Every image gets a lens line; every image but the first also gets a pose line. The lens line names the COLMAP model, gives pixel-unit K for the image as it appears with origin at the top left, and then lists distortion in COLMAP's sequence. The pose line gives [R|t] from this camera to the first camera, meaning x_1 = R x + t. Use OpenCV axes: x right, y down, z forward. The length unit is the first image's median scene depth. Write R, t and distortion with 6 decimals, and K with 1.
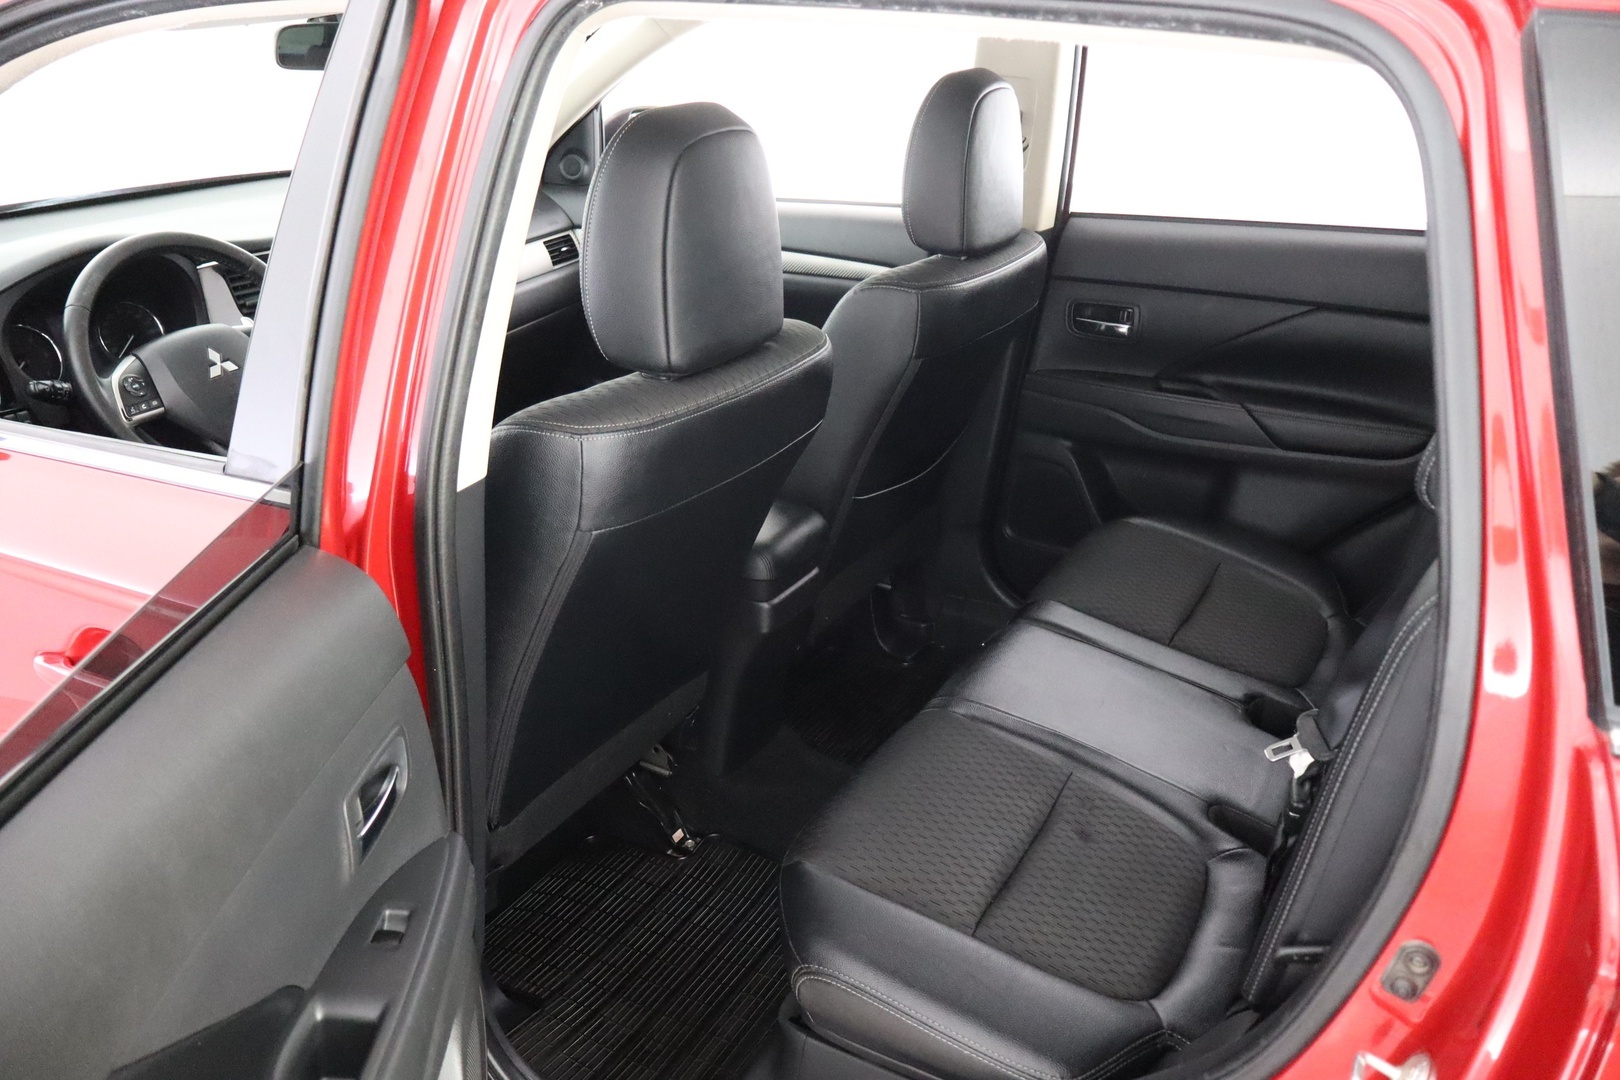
lens RADIAL K [[1341.6, 0, 809.4], [0, 1341.6, 544.8], [0, 0, 1]] dist [-0.013305, 0.006397]
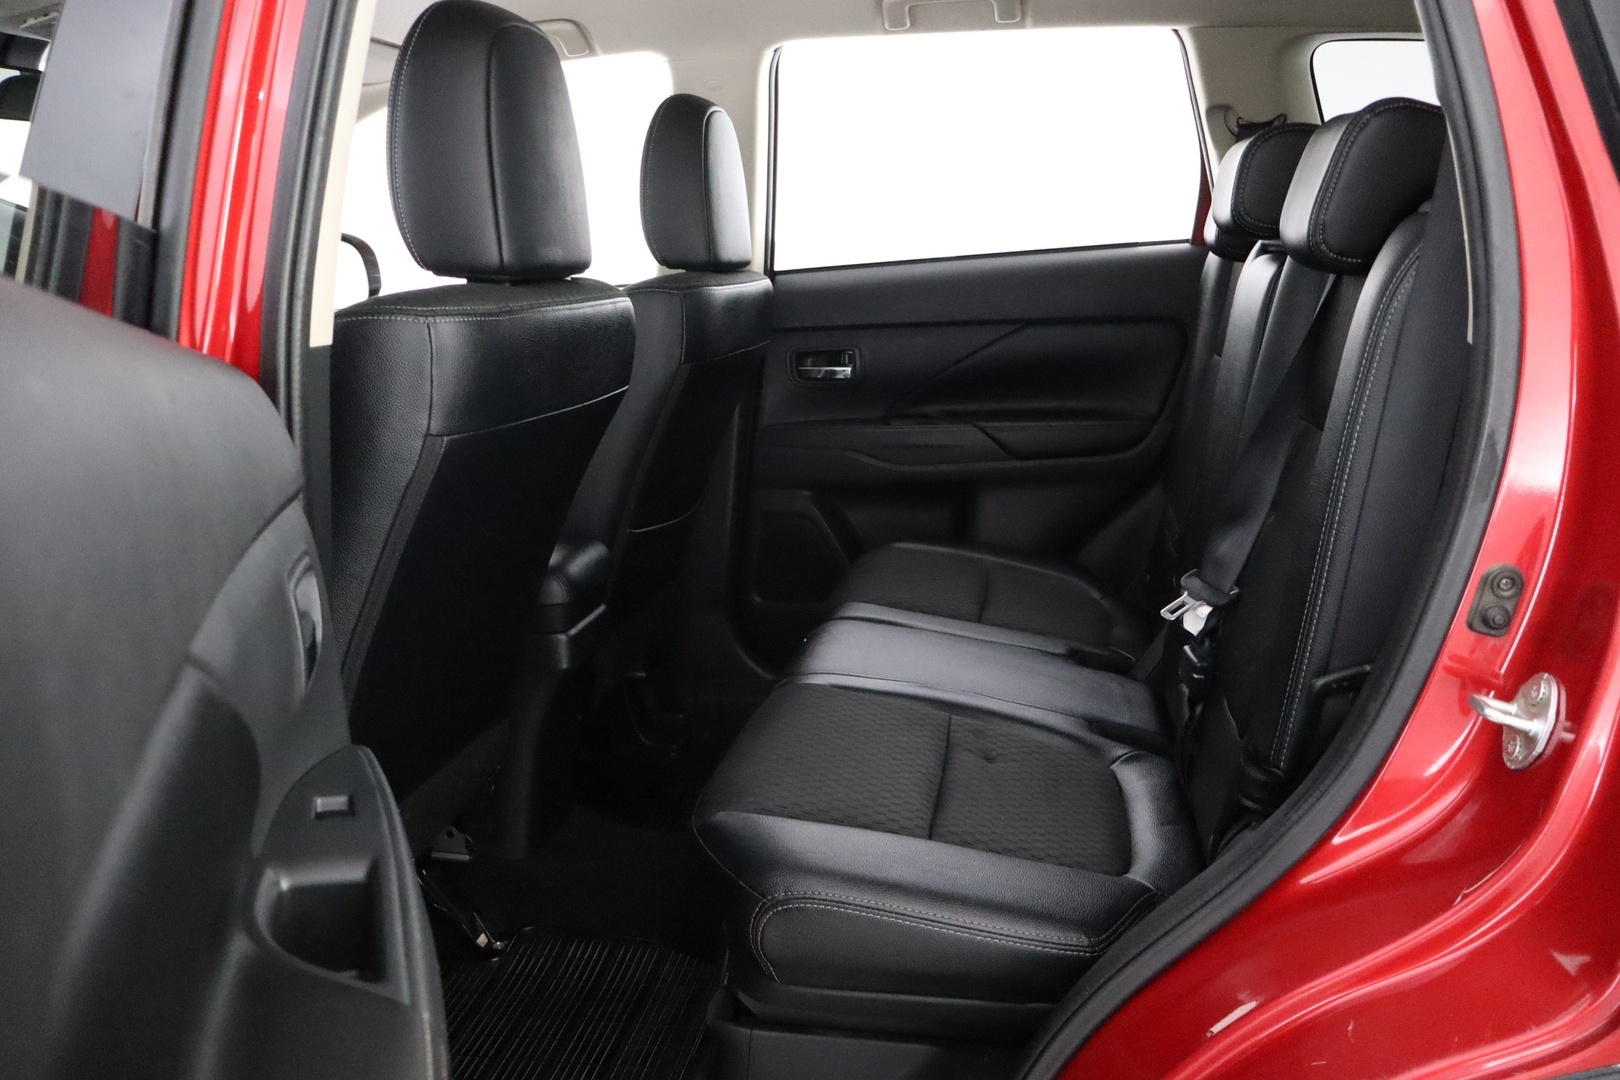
lens RADIAL K [[1341.6, 0, 808.6], [0, 1341.6, 537.1], [0, 0, 1]] dist [-0.013305, 0.006397]
pose [[0.947056, -0.111265, 0.301172, -0.138917], [0.168697, 0.970559, -0.171917, 0.161051], [-0.273177, 0.213622, 0.937944, 0.098560]]
